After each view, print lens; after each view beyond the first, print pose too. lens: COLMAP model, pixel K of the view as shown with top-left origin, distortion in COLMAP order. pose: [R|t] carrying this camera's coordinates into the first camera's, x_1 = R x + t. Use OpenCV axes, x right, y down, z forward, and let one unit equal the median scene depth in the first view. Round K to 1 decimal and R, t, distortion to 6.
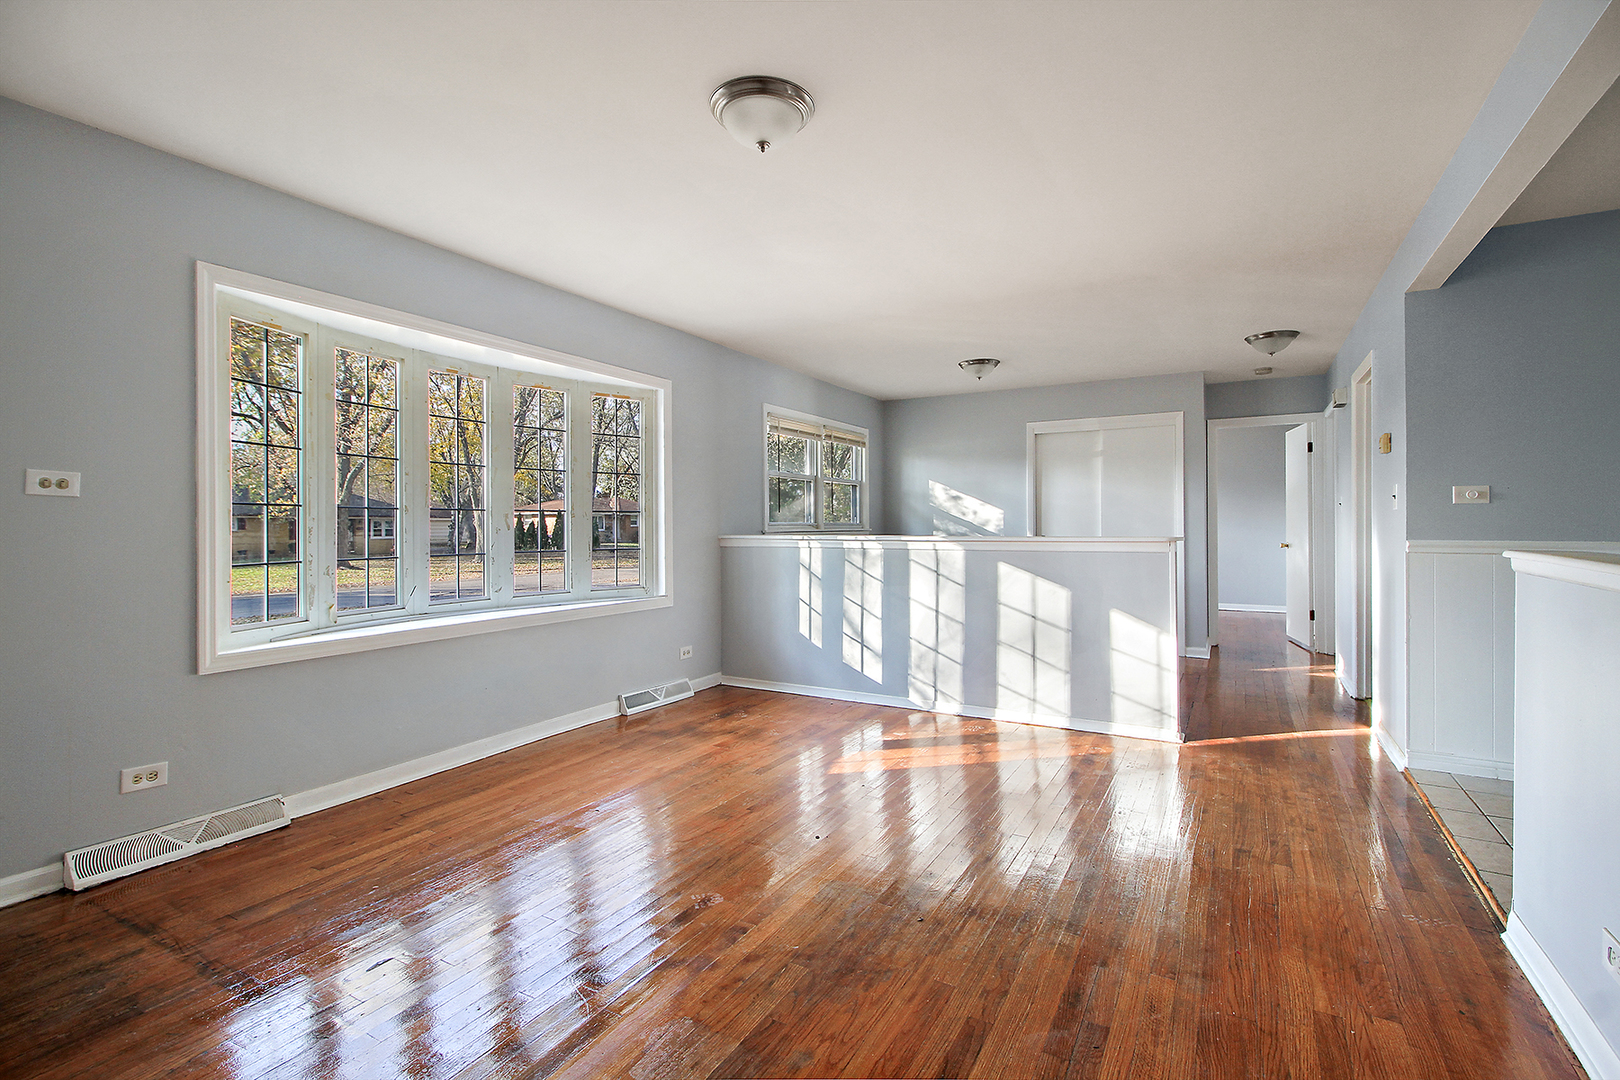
lens RADIAL K [[743.0, 0, 819.6], [0, 743.0, 533.7], [0, 0, 1]] dist [-0.001761, -0.000529]
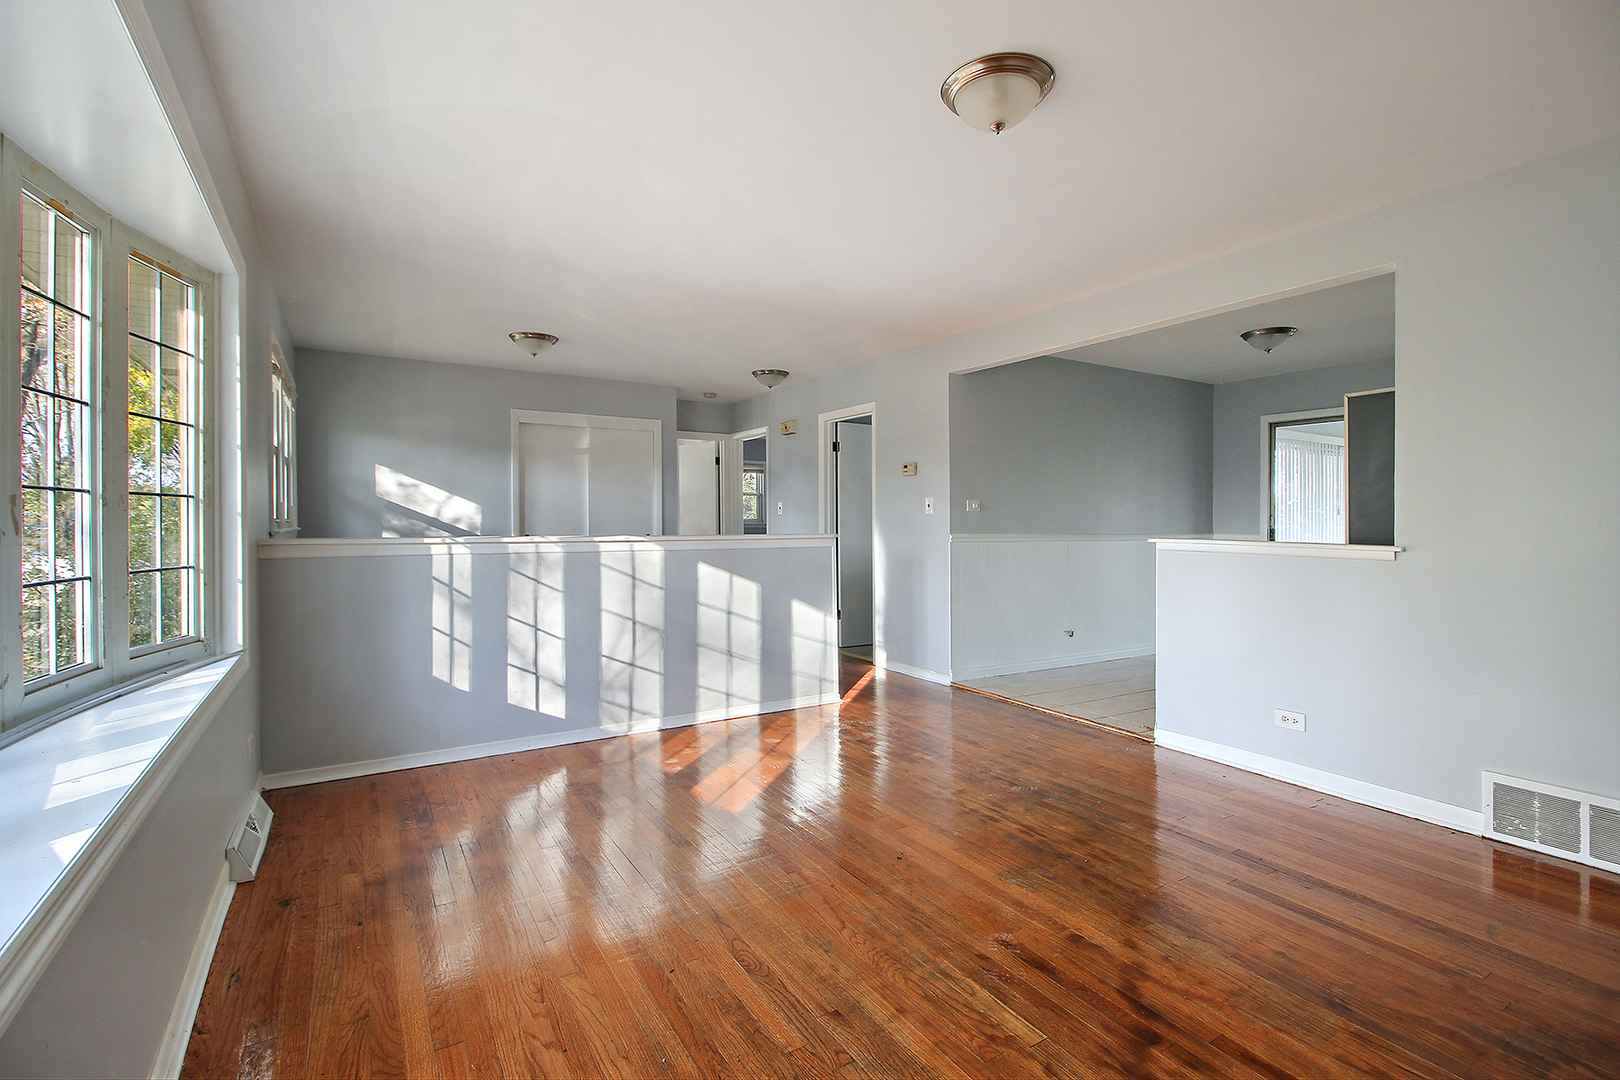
lens RADIAL K [[743.0, 0, 818.6], [0, 743.0, 528.0], [0, 0, 1]] dist [-0.001761, -0.000529]
pose [[0.469692, -0.003606, 0.882823, -0.511630], [0.007050, 0.999975, 0.000334, -0.004932], [-0.882802, 0.006067, 0.469706, 0.379054]]
